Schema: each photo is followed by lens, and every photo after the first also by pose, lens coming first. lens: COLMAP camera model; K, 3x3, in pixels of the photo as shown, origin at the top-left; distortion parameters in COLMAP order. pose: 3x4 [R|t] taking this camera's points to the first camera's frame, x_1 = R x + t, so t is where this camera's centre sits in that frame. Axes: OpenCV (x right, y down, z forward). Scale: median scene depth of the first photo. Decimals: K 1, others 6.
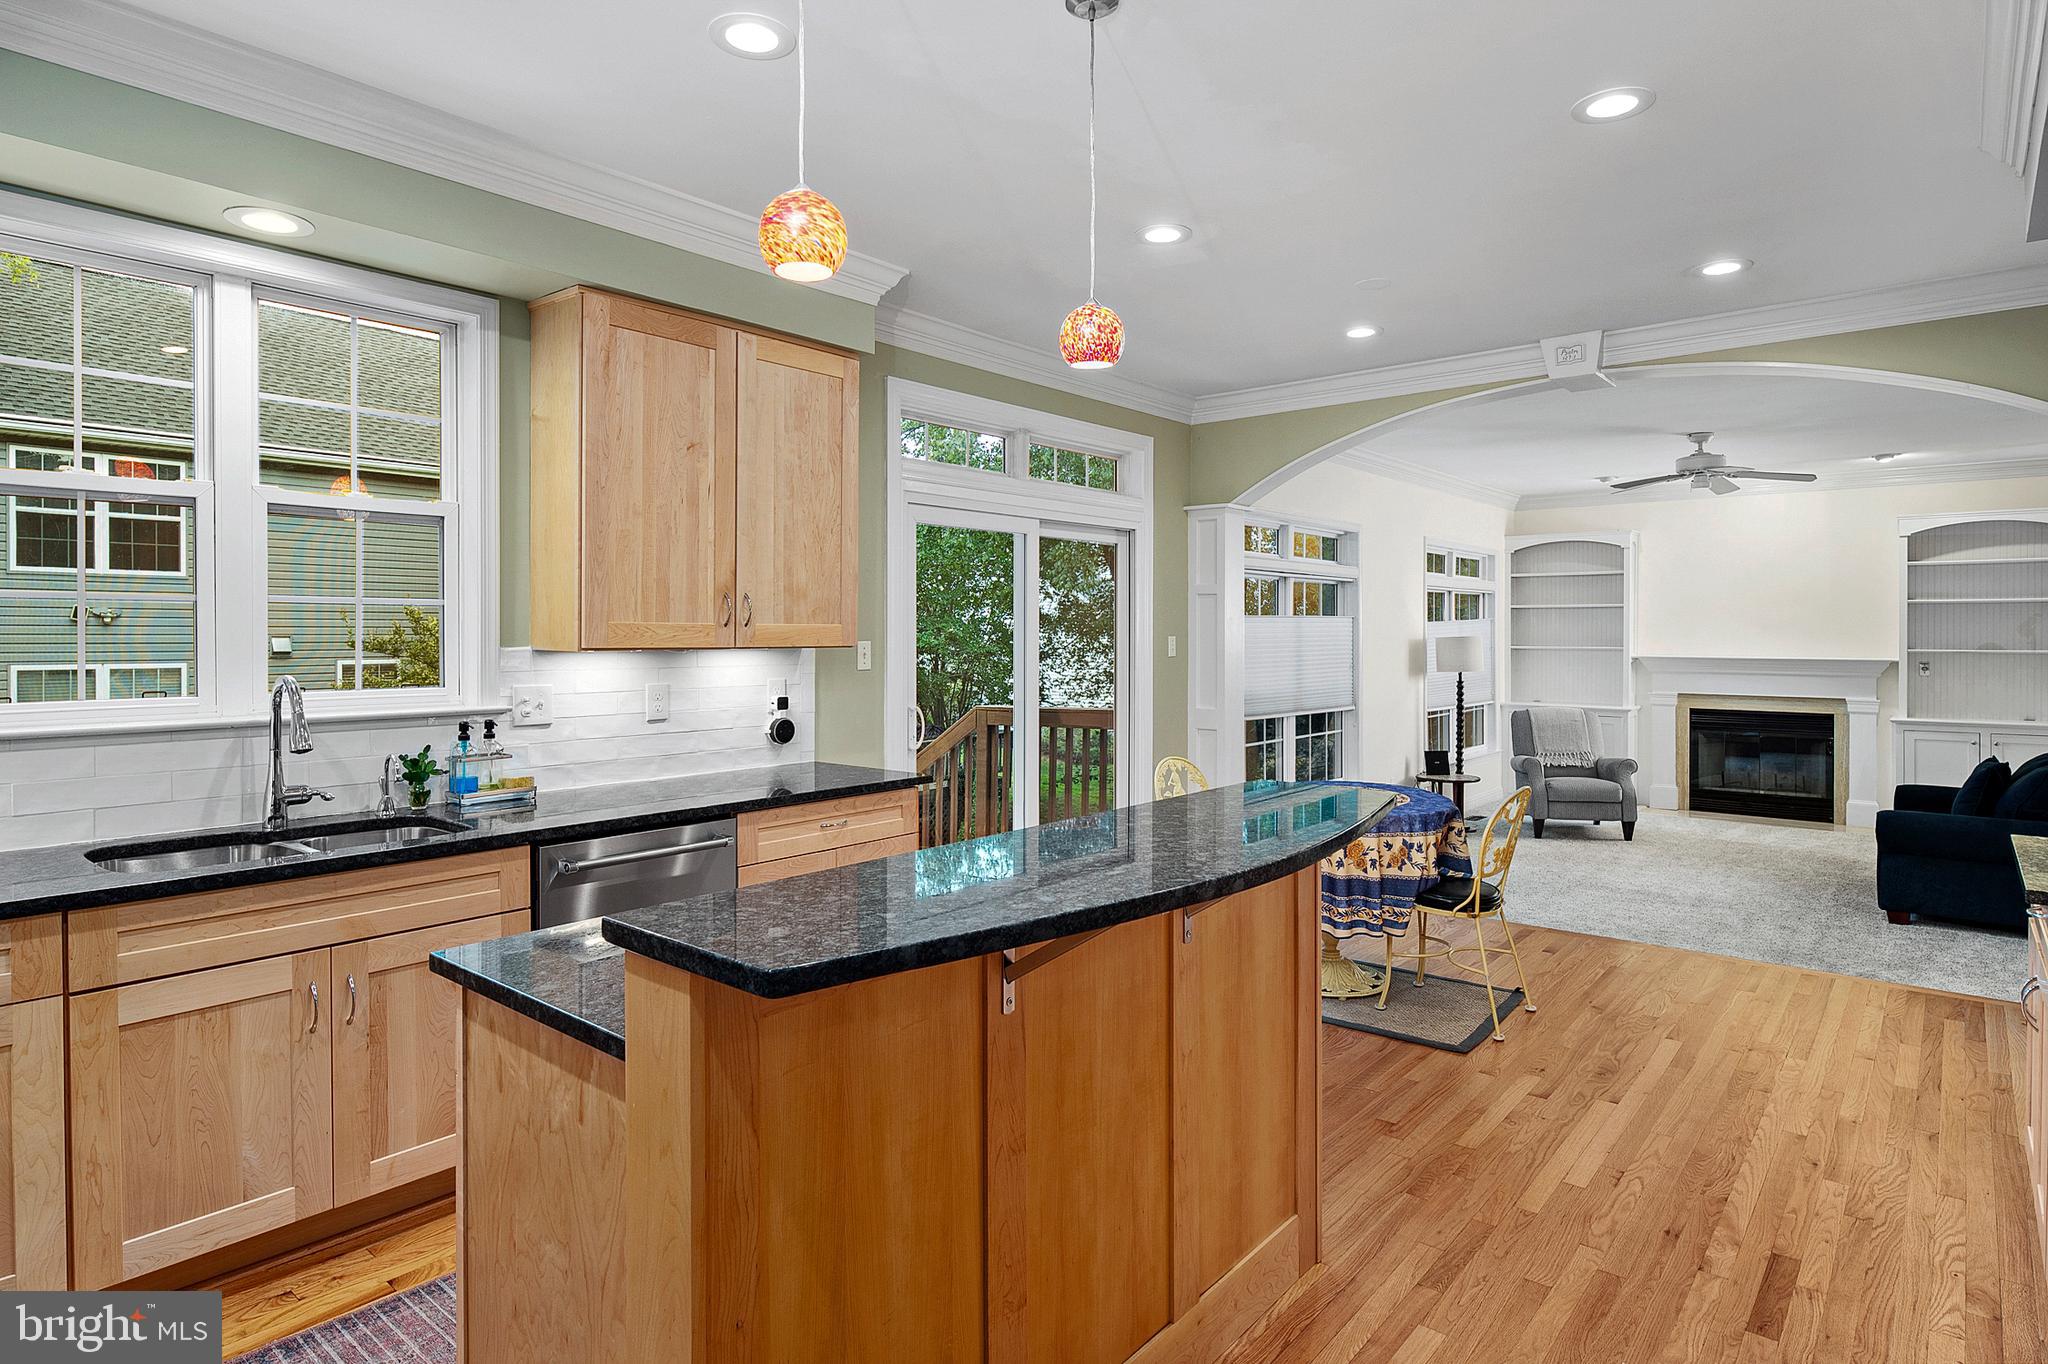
lens RADIAL K [[1103.5, 0, 1009.9], [0, 1103.5, 645.5], [0, 0, 1]] dist [-0.003901, -0.003535]
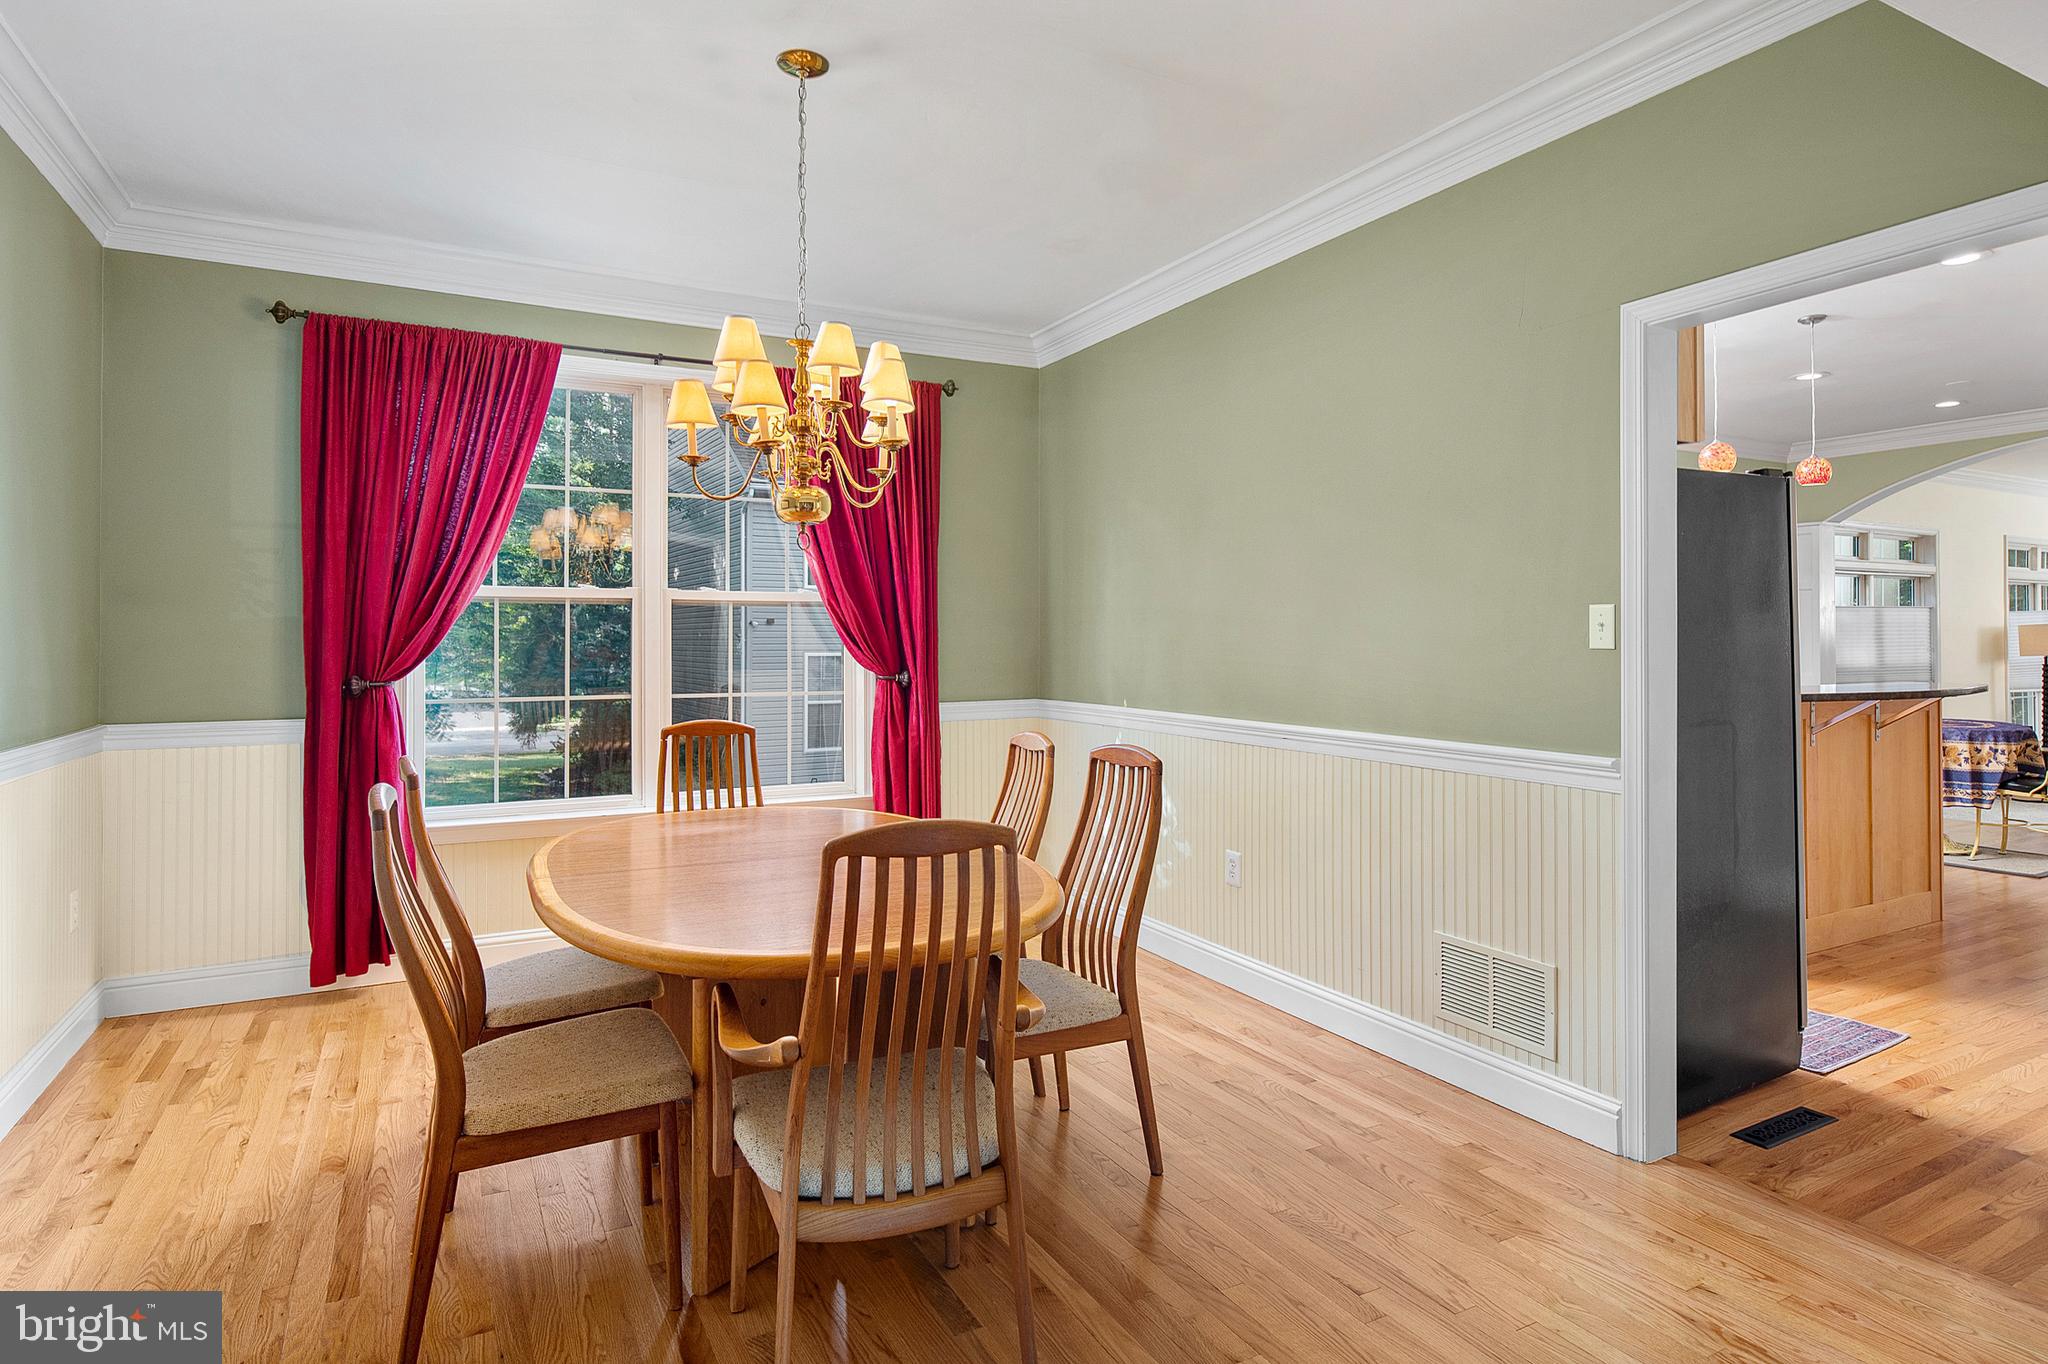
lens RADIAL K [[1104.0, 0, 1027.1], [0, 1104.0, 634.0], [0, 0, 1]] dist [-0.000634, -0.001359]
pose [[0.933740, -0.003197, -0.357939, -0.184188], [-0.001462, 0.999918, -0.012746, 0.021113], [0.357950, 0.012424, 0.933658, -0.489107]]
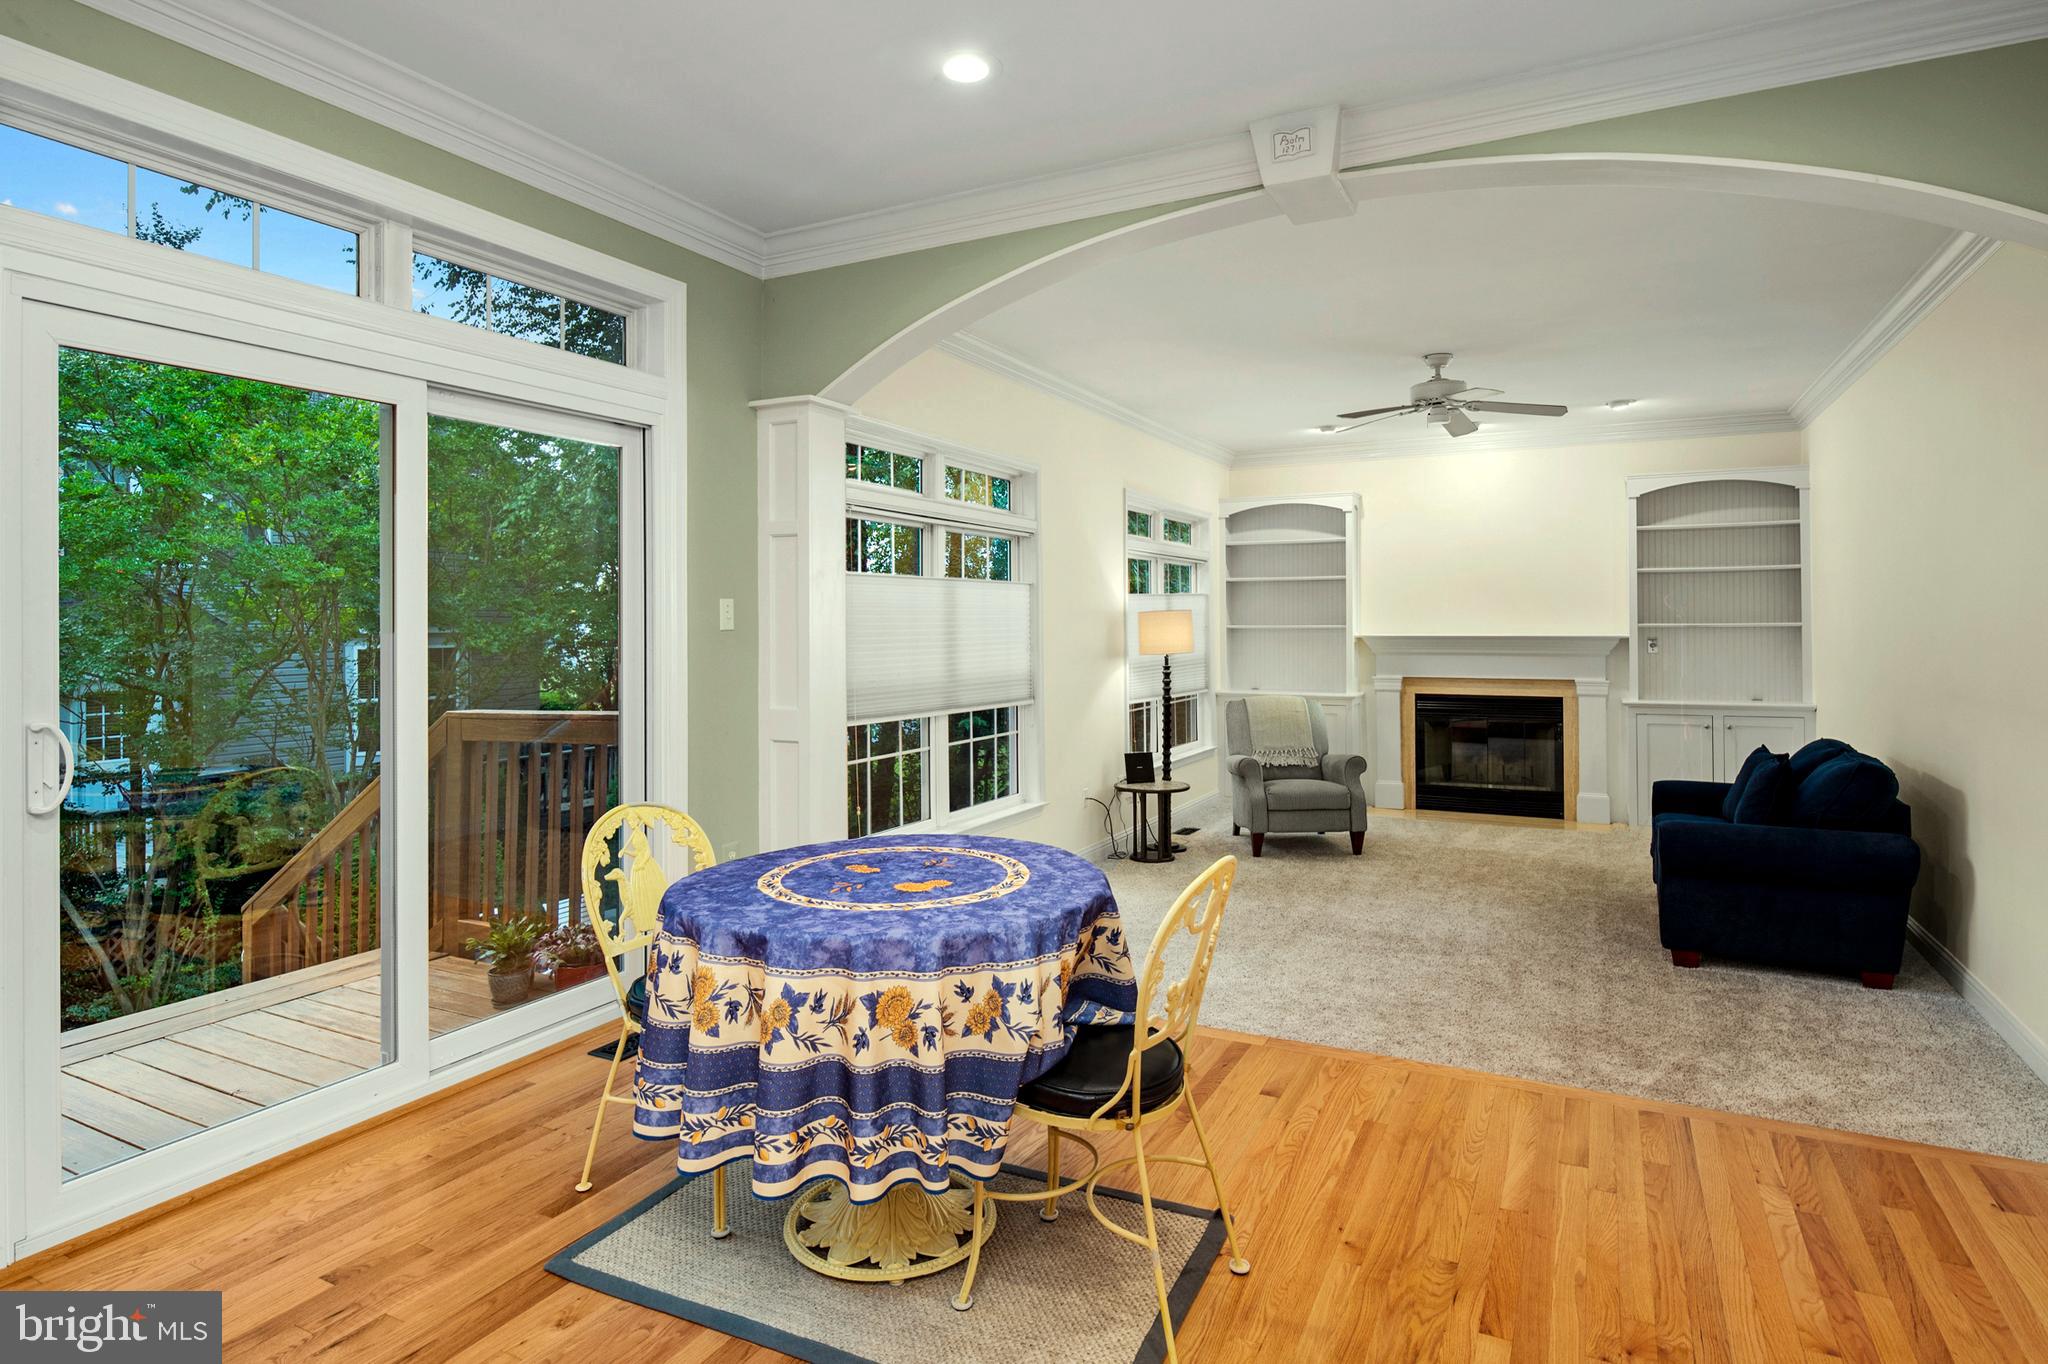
lens RADIAL K [[1103.5, 0, 1009.9], [0, 1103.5, 645.5], [0, 0, 1]] dist [-0.003901, -0.003535]
pose [[0.974751, -0.010076, 0.223068, 0.134747], [0.009127, 0.999944, 0.005288, 0.013823], [-0.223108, -0.003118, 0.974789, 0.274620]]
